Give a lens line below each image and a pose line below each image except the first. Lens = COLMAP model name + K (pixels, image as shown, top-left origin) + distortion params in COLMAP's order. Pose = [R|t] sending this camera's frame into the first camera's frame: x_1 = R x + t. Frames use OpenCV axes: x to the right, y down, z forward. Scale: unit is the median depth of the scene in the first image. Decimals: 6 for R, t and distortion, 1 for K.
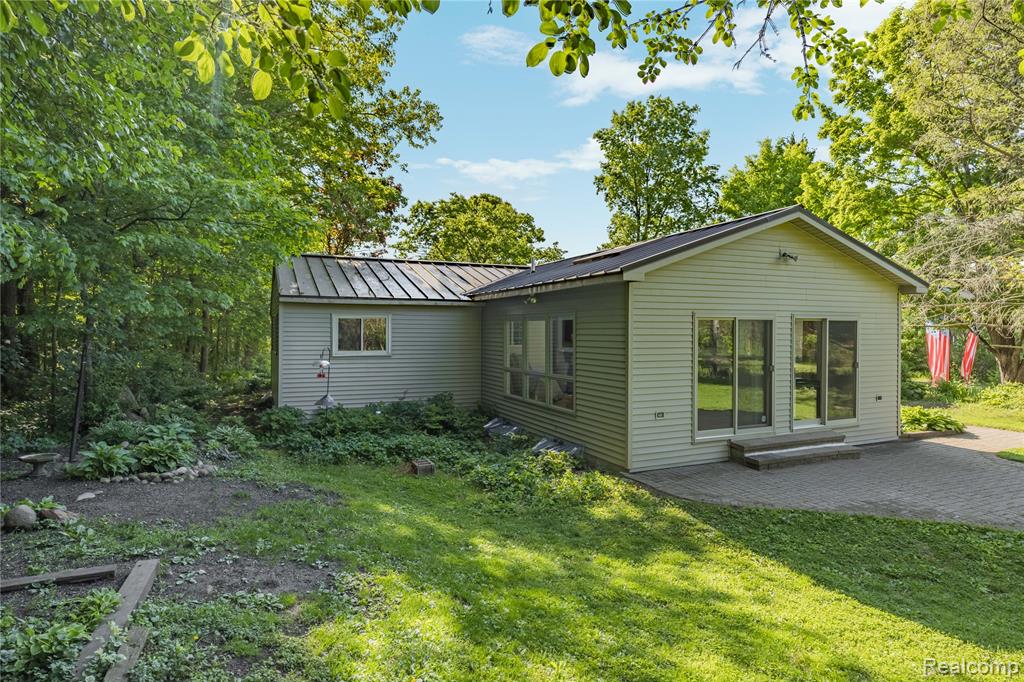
lens RADIAL K [[557.2, 0, 510.6], [0, 557.2, 343.1], [0, 0, 1]] dist [0.004927, -0.004123]
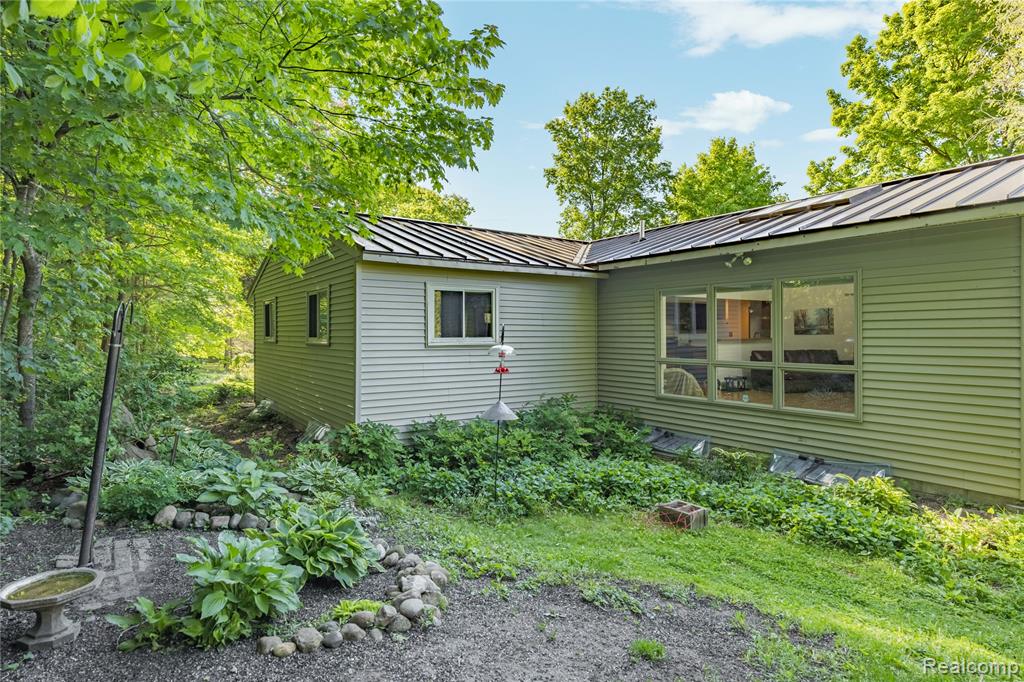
lens RADIAL K [[541.7, 0, 514.1], [0, 541.7, 348.1], [0, 0, 1]] dist [-0.000677, -0.000293]
pose [[0.982344, -0.012389, 0.186673, -0.095409], [0.011209, 0.999910, 0.007375, 0.006396], [-0.186747, -0.005153, 0.982394, 0.093255]]
